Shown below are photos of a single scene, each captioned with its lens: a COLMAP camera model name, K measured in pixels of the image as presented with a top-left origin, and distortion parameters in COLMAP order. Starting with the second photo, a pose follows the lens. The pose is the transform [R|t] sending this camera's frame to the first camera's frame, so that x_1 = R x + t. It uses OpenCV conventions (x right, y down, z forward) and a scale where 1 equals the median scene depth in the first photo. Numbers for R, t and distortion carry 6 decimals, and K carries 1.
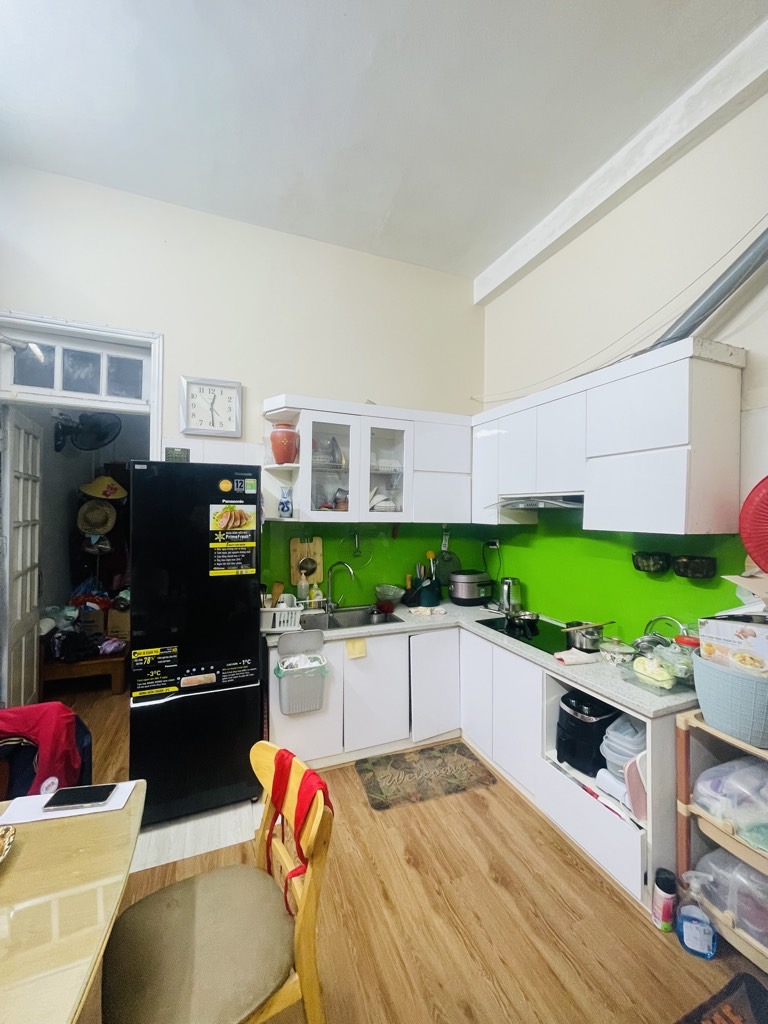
lens RADIAL K [[410.5, 0, 382.9], [0, 410.5, 509.5], [0, 0, 1]] dist [-0.000302, 0.000000]
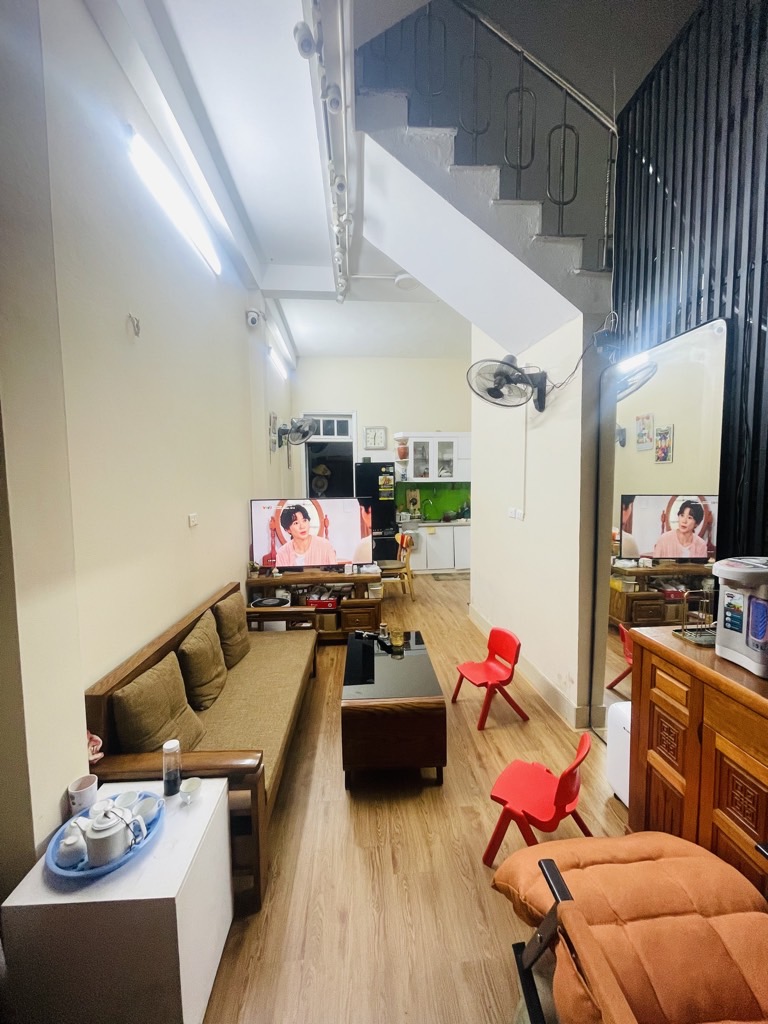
lens RADIAL K [[410.5, 0, 381.3], [0, 410.5, 511.3], [0, 0, 1]] dist [-0.000302, 0.000000]
pose [[0.954556, -0.002453, -0.298021, 0.374146], [0.025369, 0.997006, 0.073050, 0.019612], [0.296950, -0.077290, 0.951760, -1.429373]]
